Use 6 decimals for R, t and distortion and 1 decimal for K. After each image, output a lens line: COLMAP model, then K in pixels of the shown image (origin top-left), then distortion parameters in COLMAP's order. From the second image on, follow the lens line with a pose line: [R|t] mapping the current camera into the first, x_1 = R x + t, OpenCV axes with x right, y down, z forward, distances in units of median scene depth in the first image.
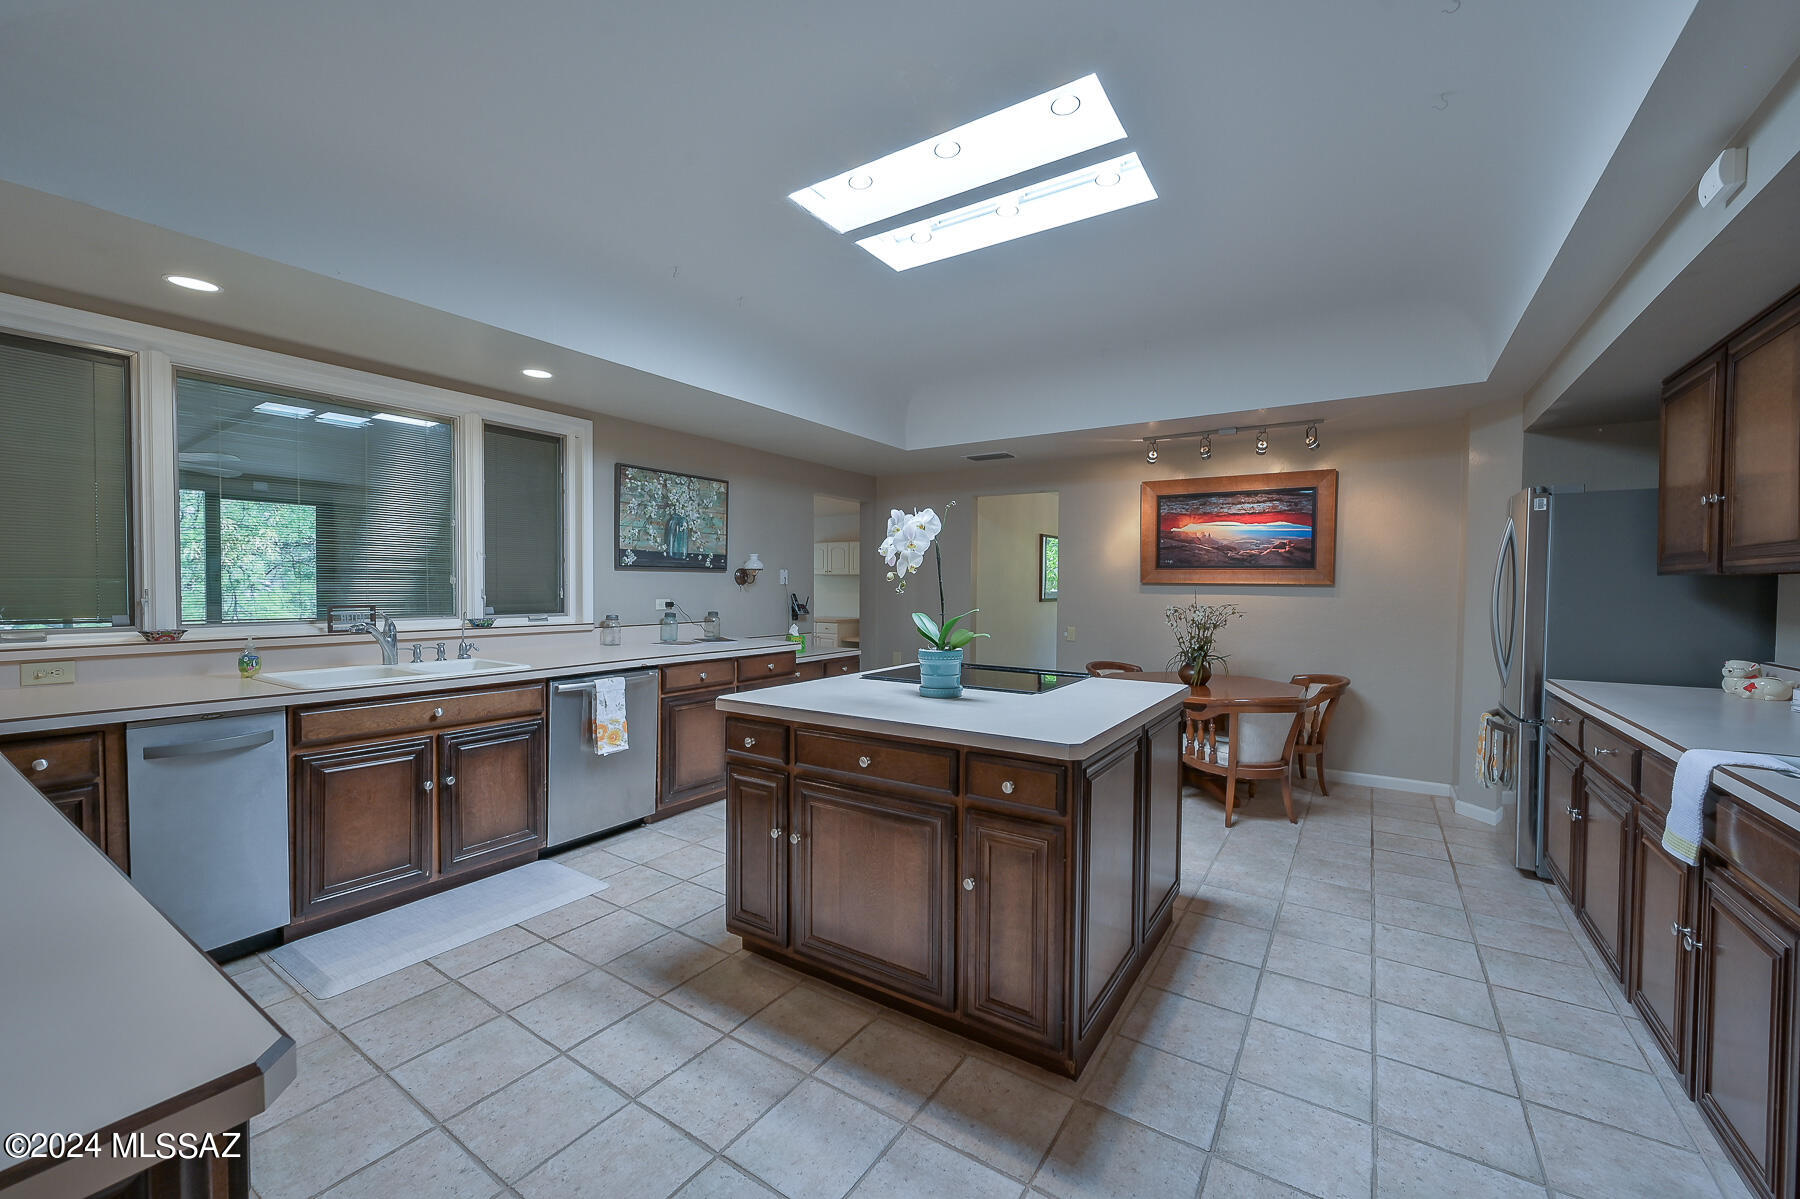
lens RADIAL K [[709.3, 0, 903.7], [0, 709.3, 603.6], [0, 0, 1]] dist [0.002423, 0.000013]
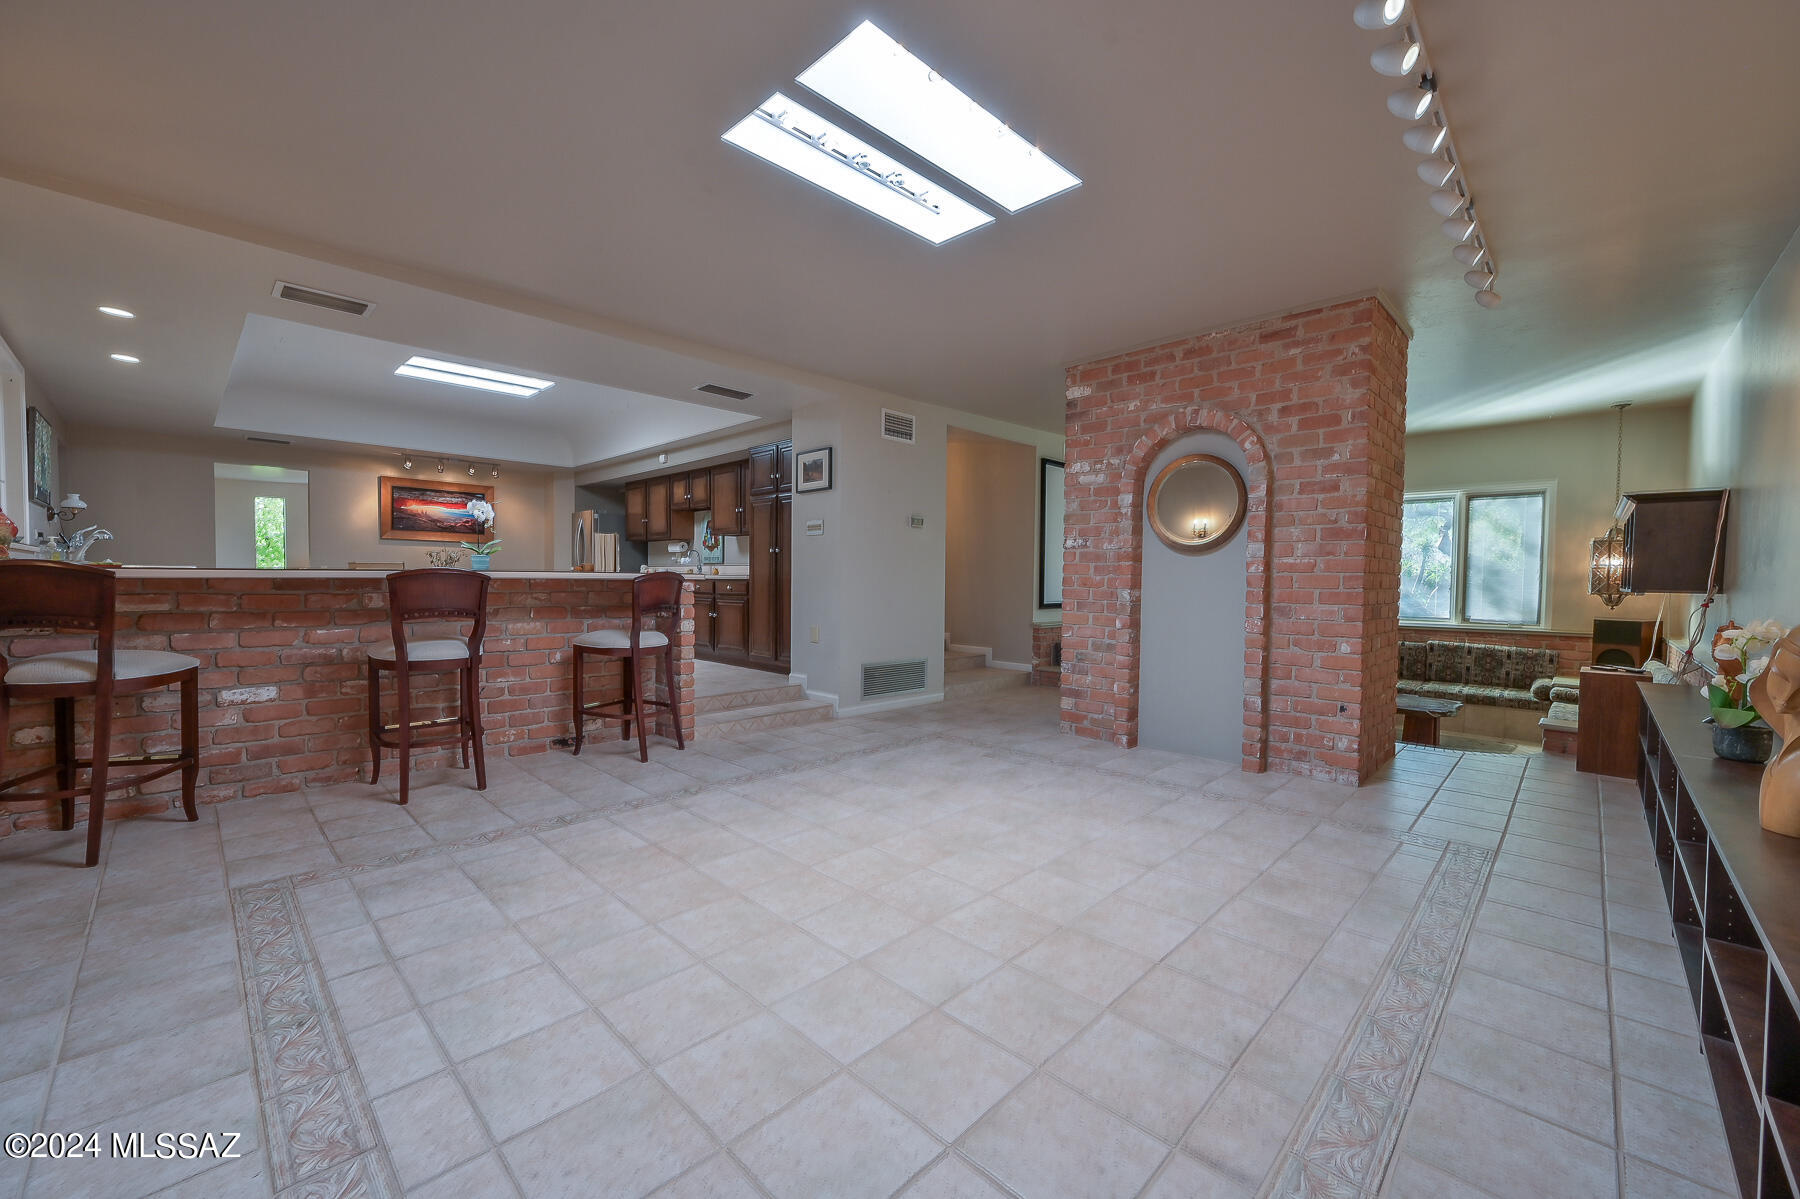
lens RADIAL K [[709.3, 0, 895.4], [0, 709.3, 601.2], [0, 0, 1]] dist [0.002423, 0.000013]
pose [[0.198110, -0.037192, 0.979474, -1.072537], [0.014540, 0.999281, 0.035003, 0.079329], [-0.980072, 0.007307, 0.198509, -0.498119]]
